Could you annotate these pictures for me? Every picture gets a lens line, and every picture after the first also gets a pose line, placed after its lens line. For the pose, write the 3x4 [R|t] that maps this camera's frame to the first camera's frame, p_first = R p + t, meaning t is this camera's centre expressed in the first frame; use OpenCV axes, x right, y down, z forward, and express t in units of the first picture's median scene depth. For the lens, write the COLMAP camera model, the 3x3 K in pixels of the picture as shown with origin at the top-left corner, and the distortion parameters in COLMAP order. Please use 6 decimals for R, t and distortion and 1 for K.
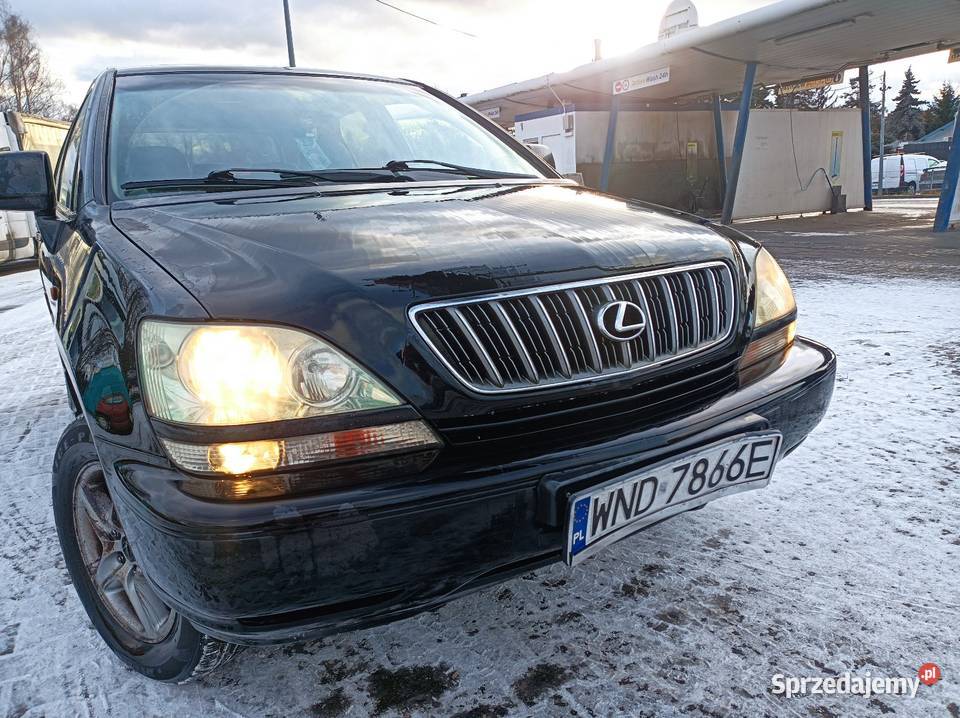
lens RADIAL K [[750.6, 0, 520.6], [0, 750.6, 311.3], [0, 0, 1]] dist [0.028699, -0.014691]
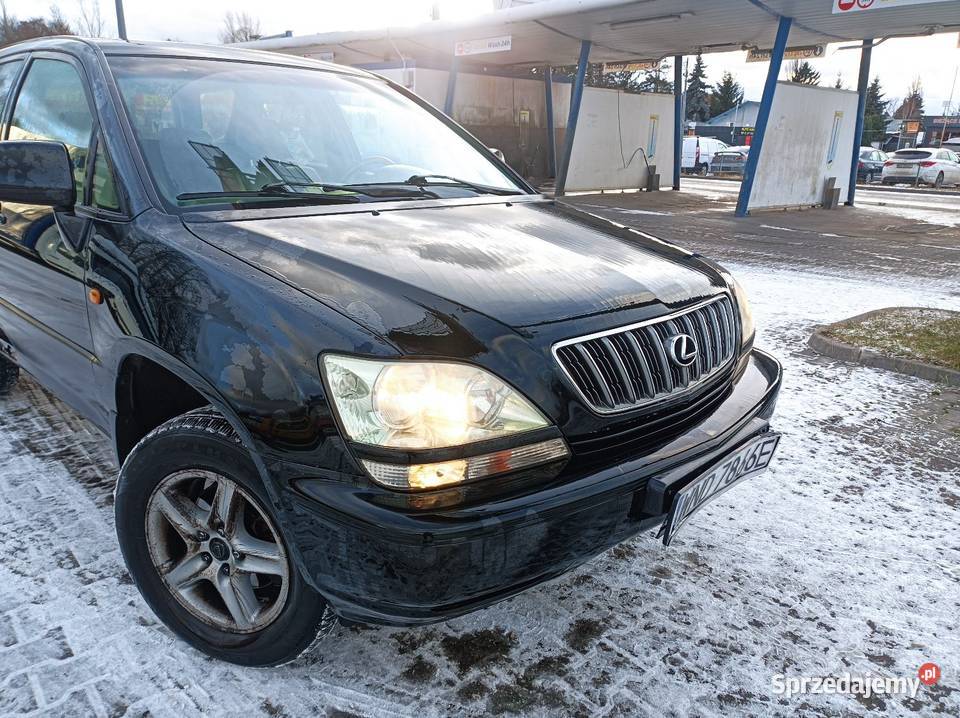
lens RADIAL K [[750.6, 0, 538.8], [0, 750.6, 311.9], [0, 0, 1]] dist [0.028699, -0.014691]
pose [[0.958738, 0.024579, 0.283226, -0.364783], [-0.042751, 0.997392, 0.058159, -0.091346], [-0.281058, -0.067867, 0.957288, -0.109324]]
